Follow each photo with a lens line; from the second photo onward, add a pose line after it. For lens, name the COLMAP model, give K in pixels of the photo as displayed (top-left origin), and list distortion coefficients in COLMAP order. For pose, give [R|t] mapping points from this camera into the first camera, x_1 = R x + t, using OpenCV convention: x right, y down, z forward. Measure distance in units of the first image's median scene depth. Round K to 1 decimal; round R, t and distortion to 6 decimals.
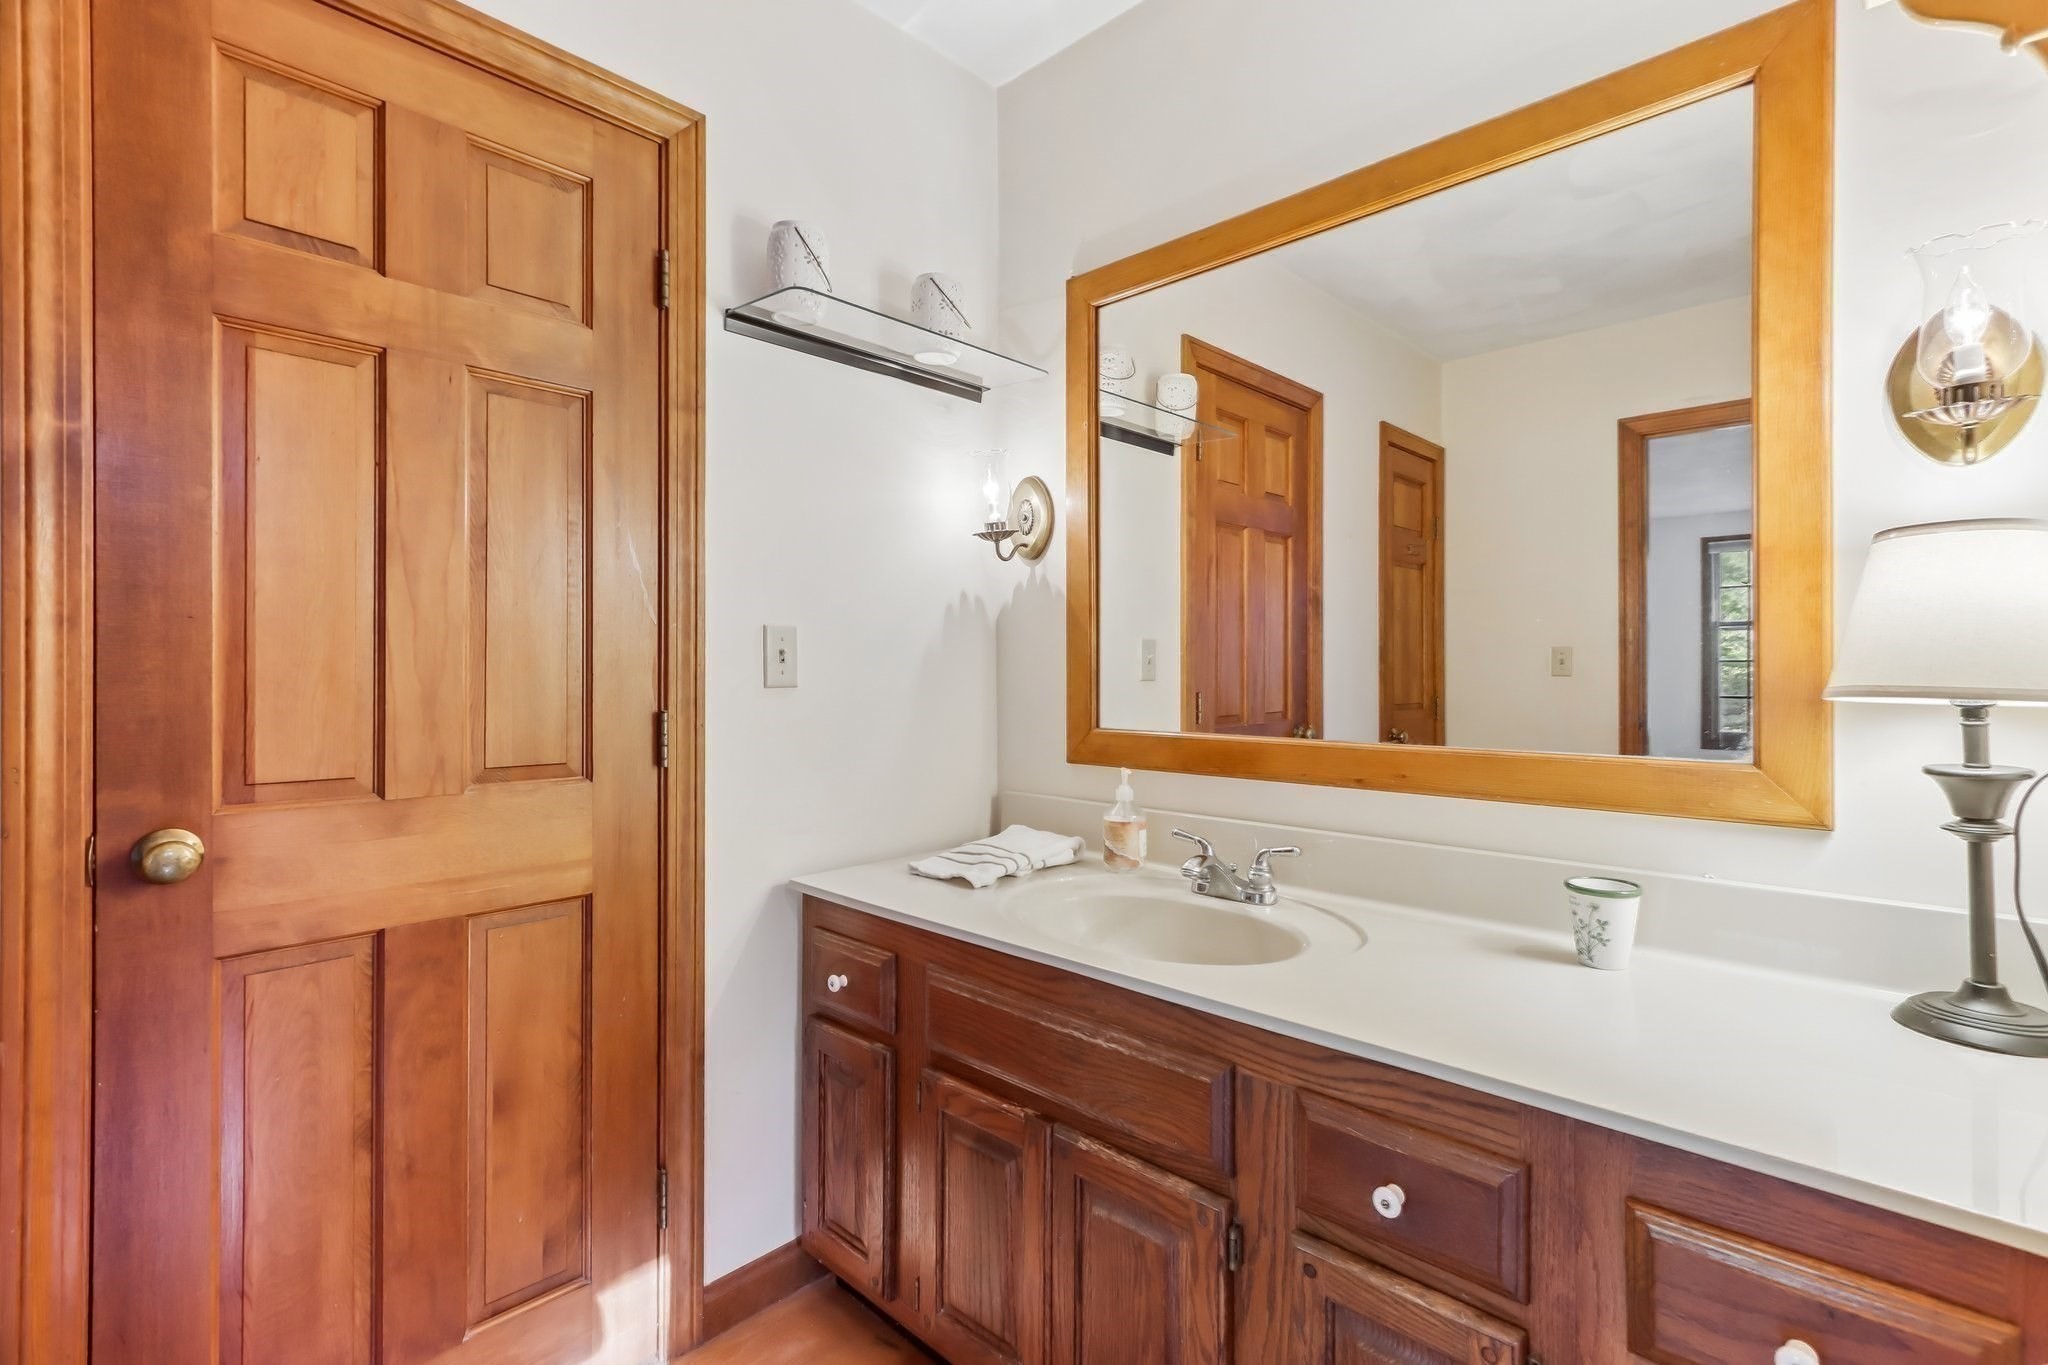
lens RADIAL K [[945.3, 0, 1025.9], [0, 945.3, 672.0], [0, 0, 1]] dist [-0.002769, 0.000145]
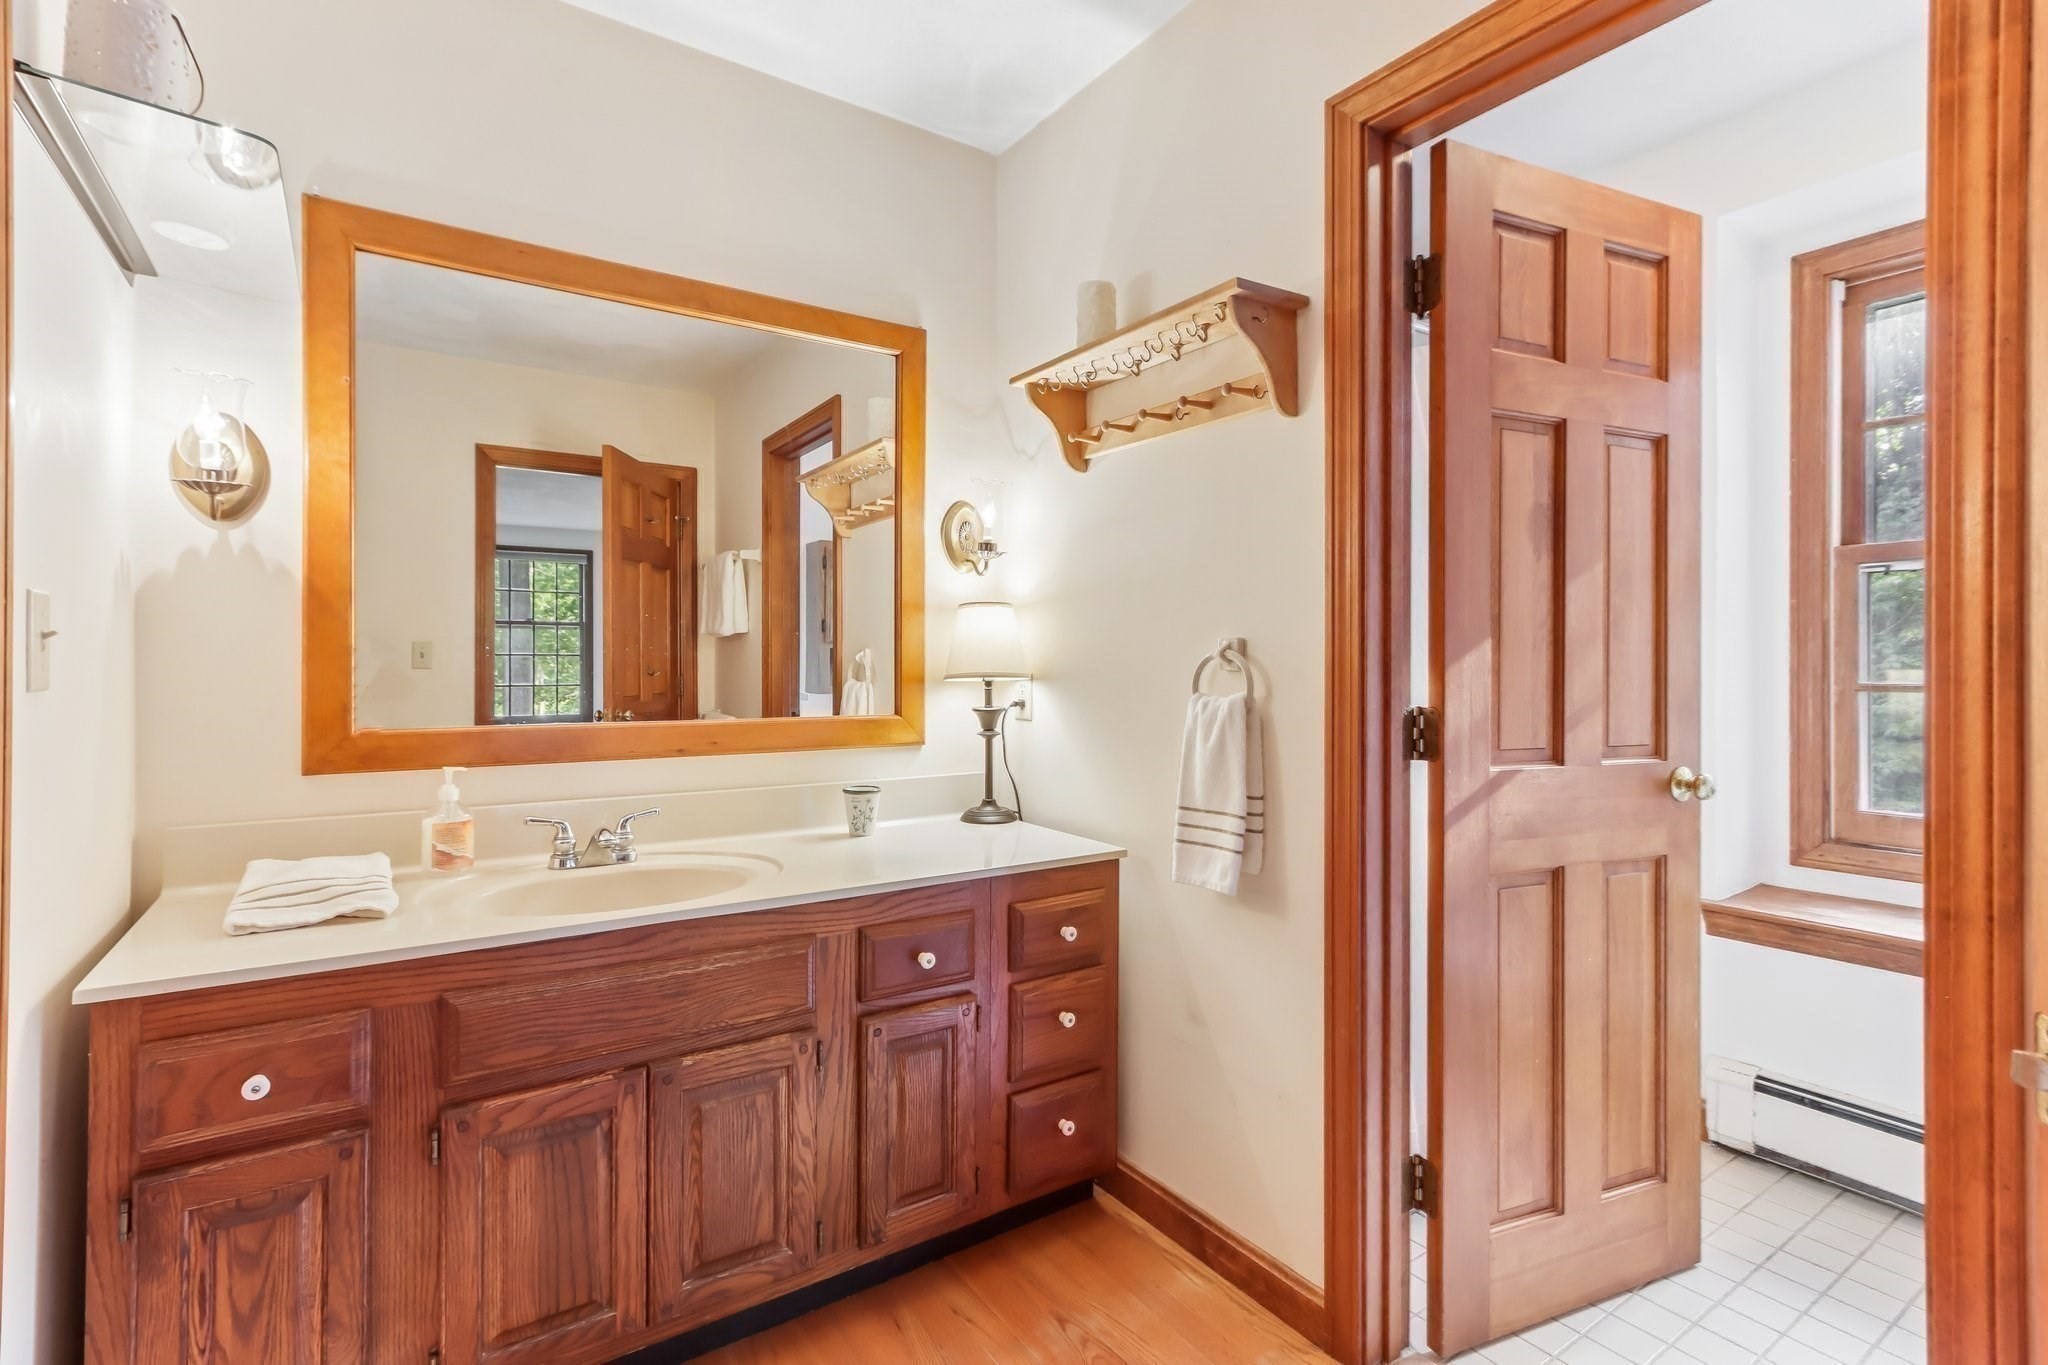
lens RADIAL K [[945.3, 0, 1025.9], [0, 945.3, 672.0], [0, 0, 1]] dist [-0.002769, 0.000145]
pose [[0.211946, -0.005986, 0.977263, -1.055301], [-0.000653, 0.999980, 0.006267, -0.000732], [-0.977281, -0.001966, 0.211938, 0.342590]]
